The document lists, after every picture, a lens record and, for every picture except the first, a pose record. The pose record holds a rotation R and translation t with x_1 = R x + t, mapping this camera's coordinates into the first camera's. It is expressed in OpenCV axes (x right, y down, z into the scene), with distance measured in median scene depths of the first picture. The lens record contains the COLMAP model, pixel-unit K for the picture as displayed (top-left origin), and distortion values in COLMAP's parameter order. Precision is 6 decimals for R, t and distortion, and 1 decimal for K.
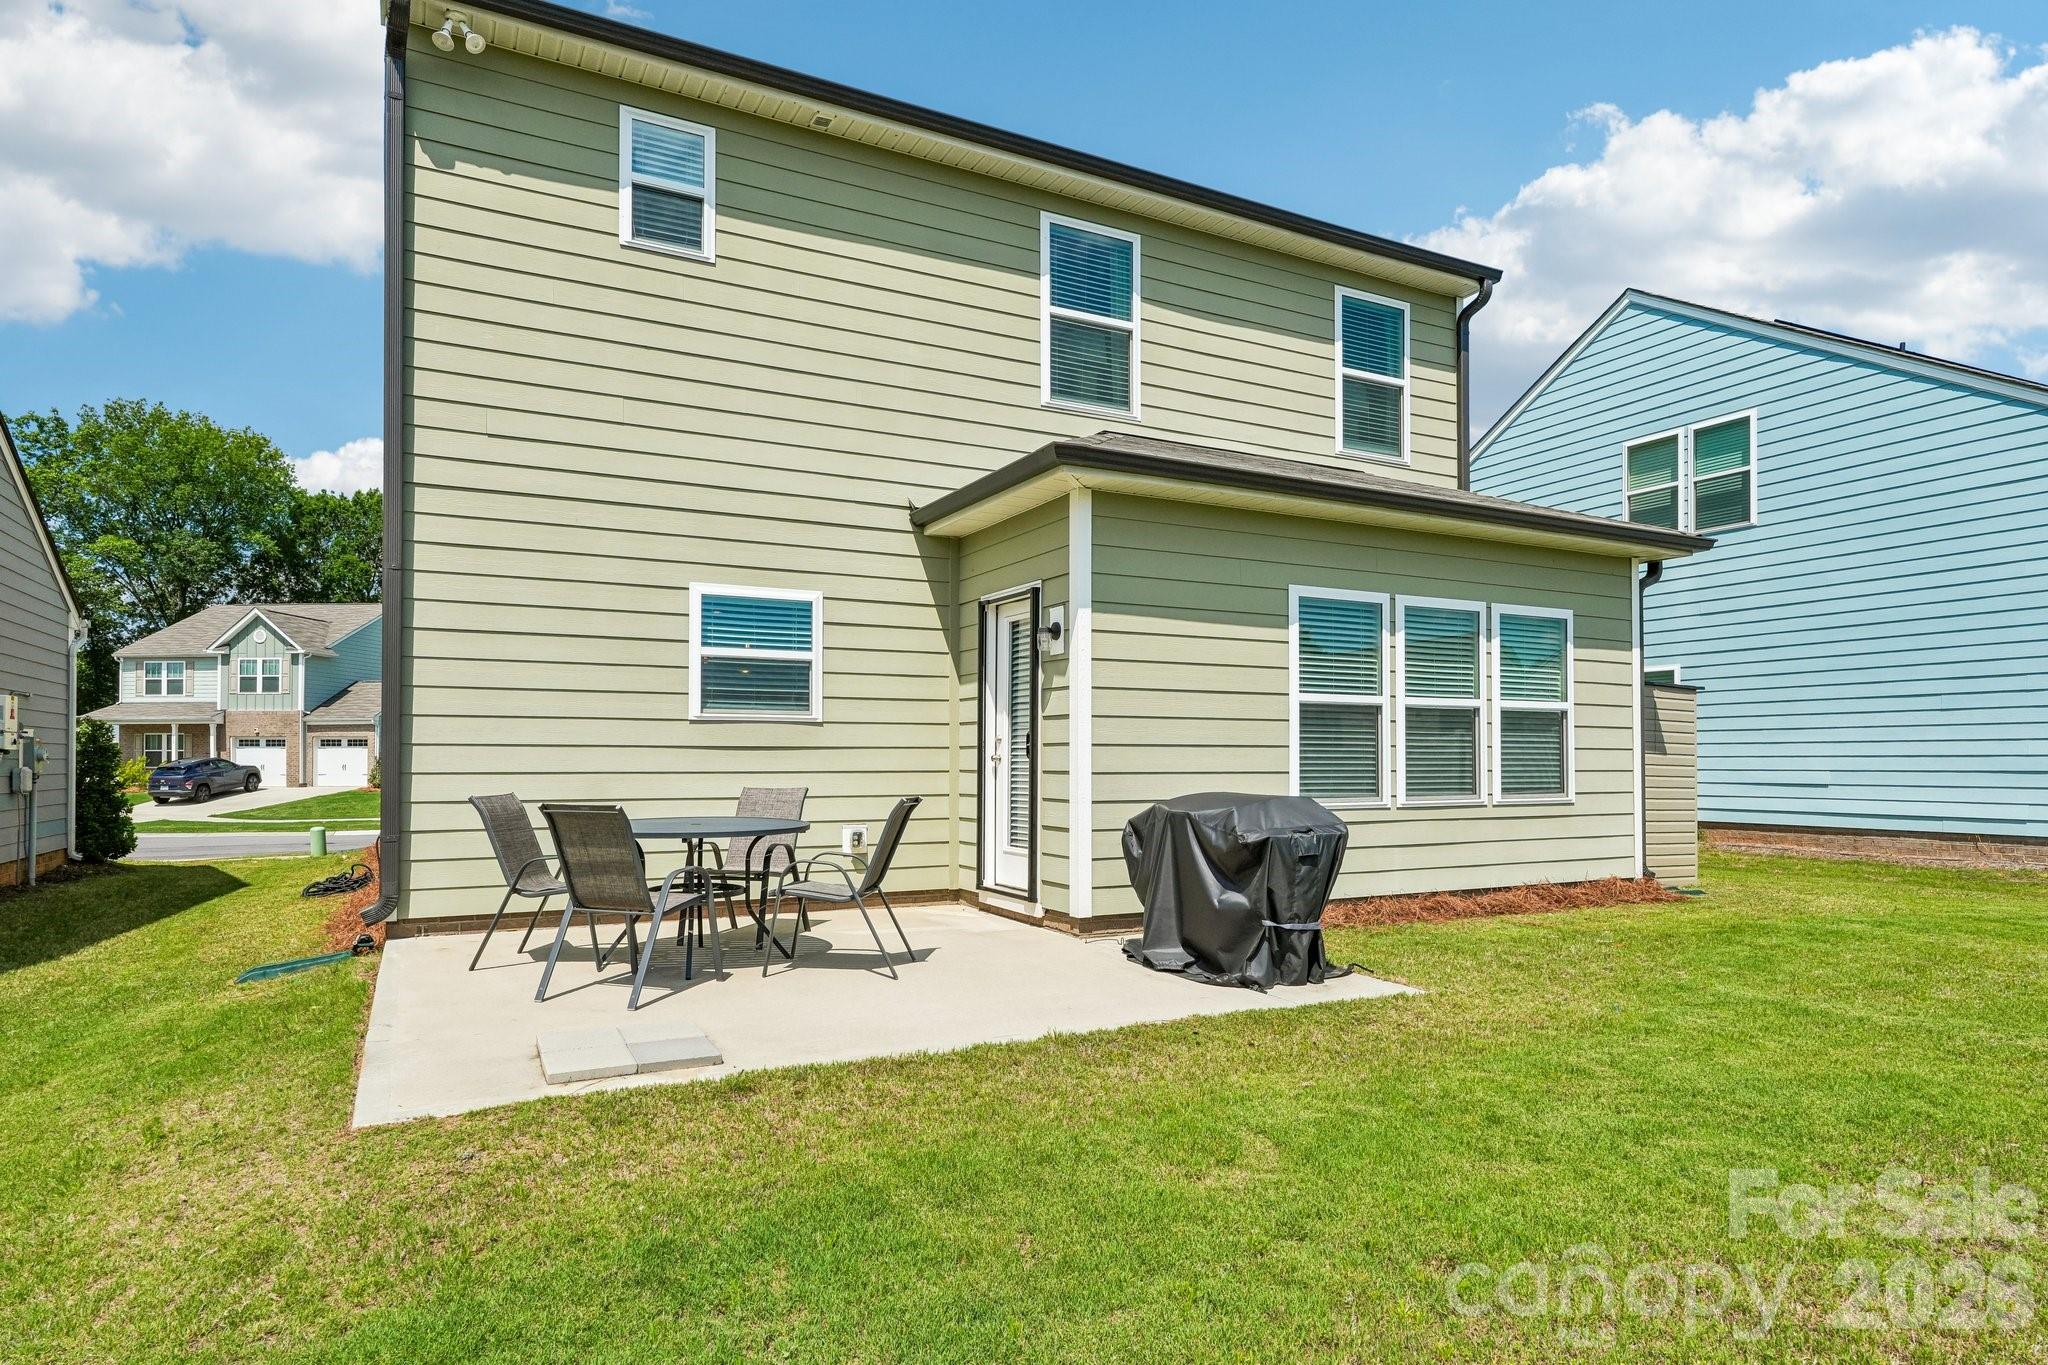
lens RADIAL K [[1152.5, 0, 1034.6], [0, 1152.5, 755.6], [0, 0, 1]] dist [0.002817, -0.000543]
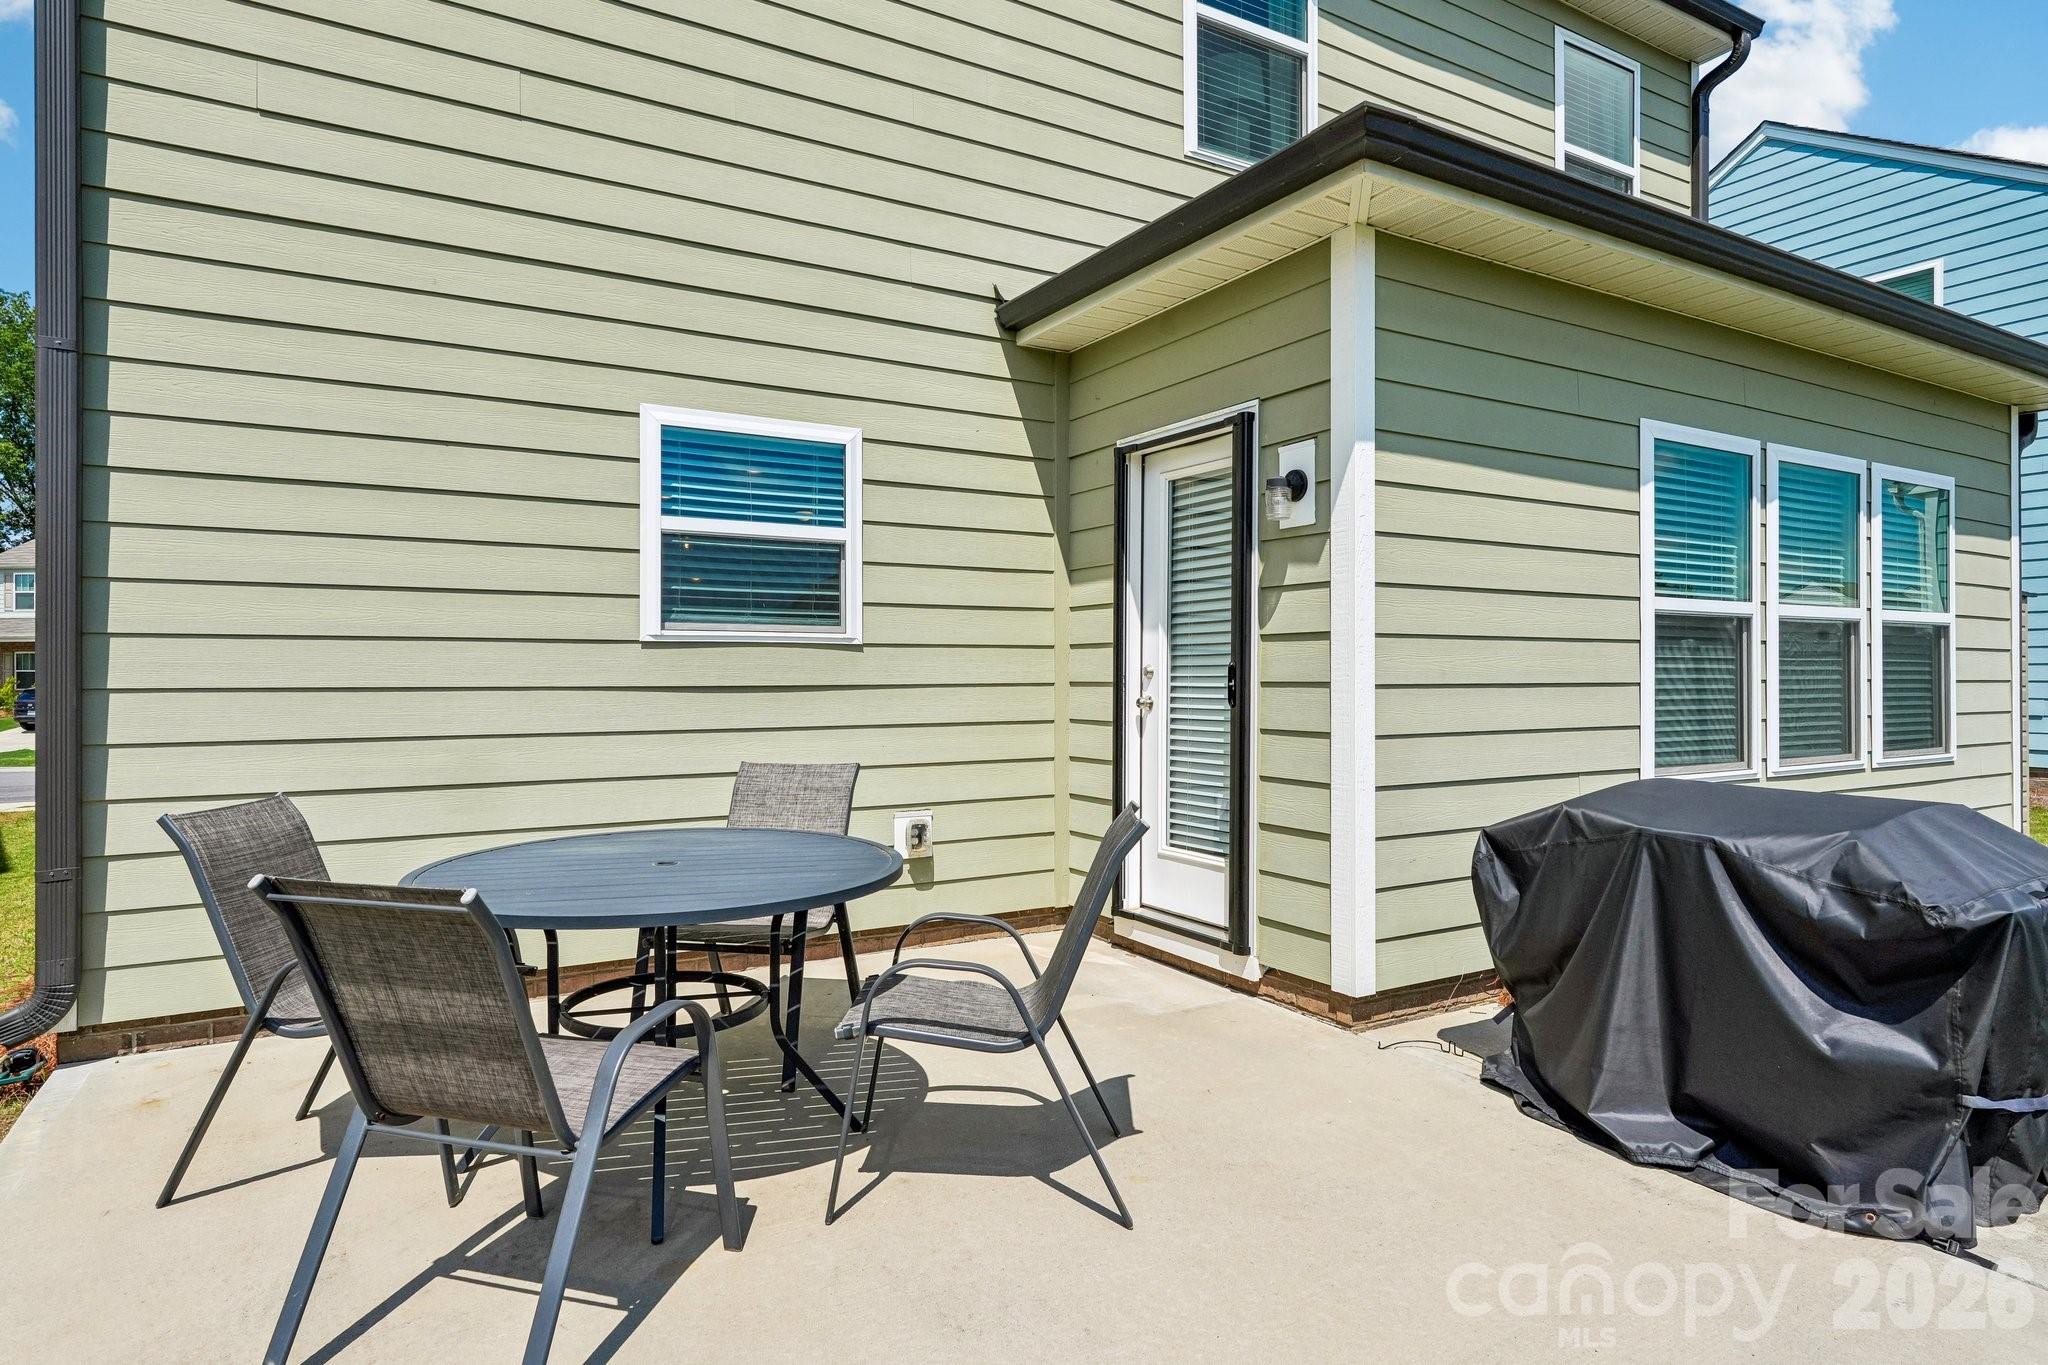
lens RADIAL K [[1143.1, 0, 1024.0], [0, 1143.1, 682.5], [0, 0, 1]] dist [0.000895, 0.001108]
pose [[0.998864, -0.002605, 0.047574, -0.128393], [0.002143, 0.999950, 0.009764, -0.014843], [-0.047597, -0.009651, 0.998820, 0.397033]]
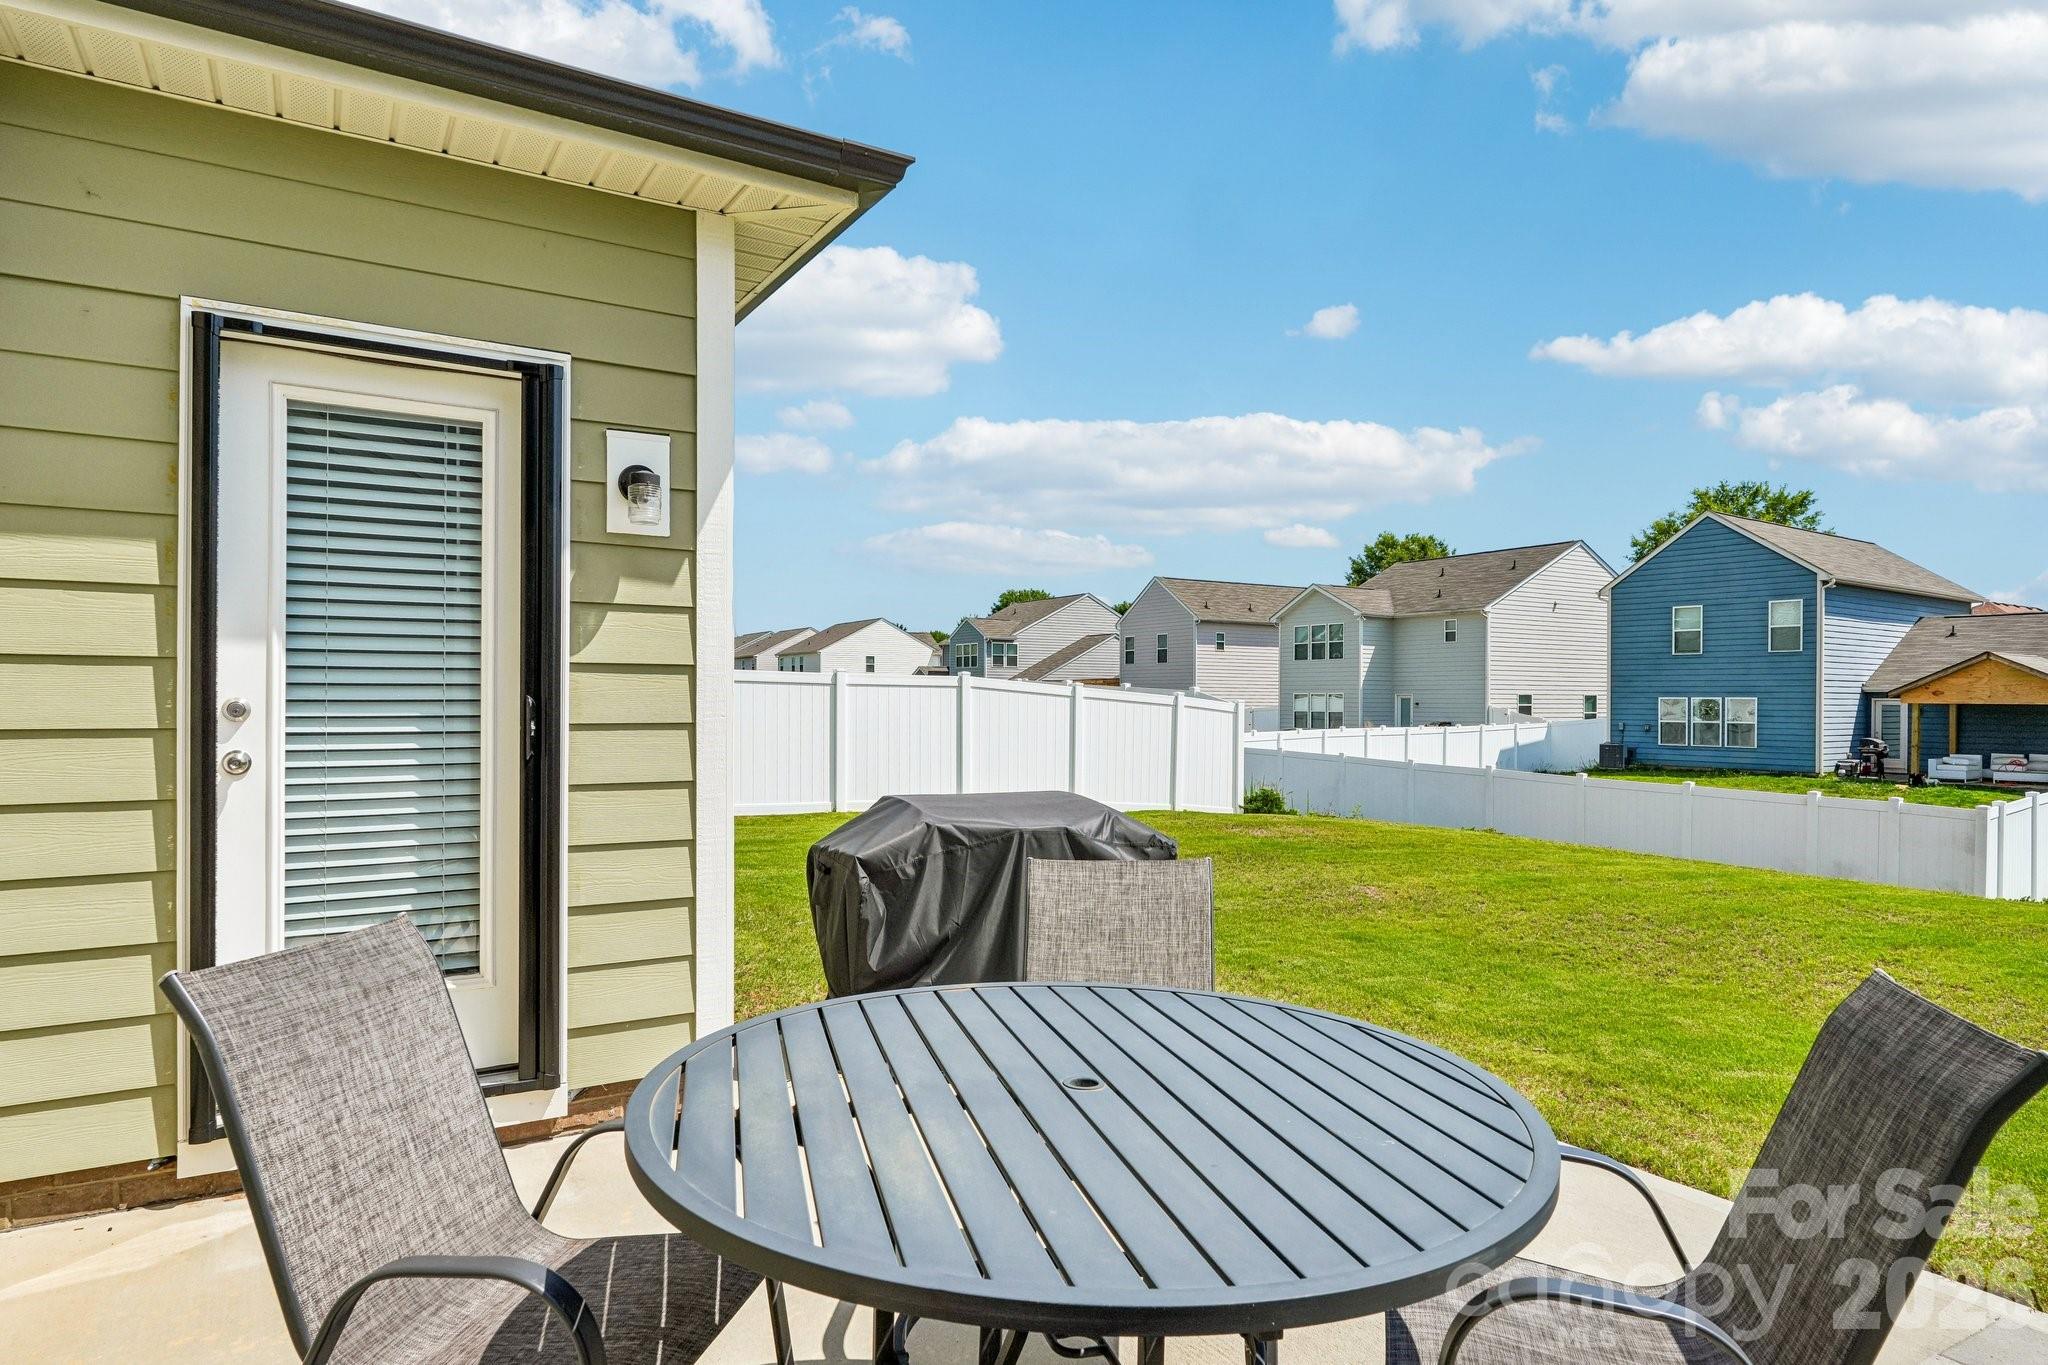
lens RADIAL K [[1127.7, 0, 1030.4], [0, 1127.7, 707.8], [0, 0, 1]] dist [-0.001869, -0.000327]
pose [[-0.047165, -0.001207, 0.998886, -0.402857], [-0.005511, 0.999984, 0.000948, -0.016649], [-0.998872, -0.005460, -0.047171, 0.776021]]
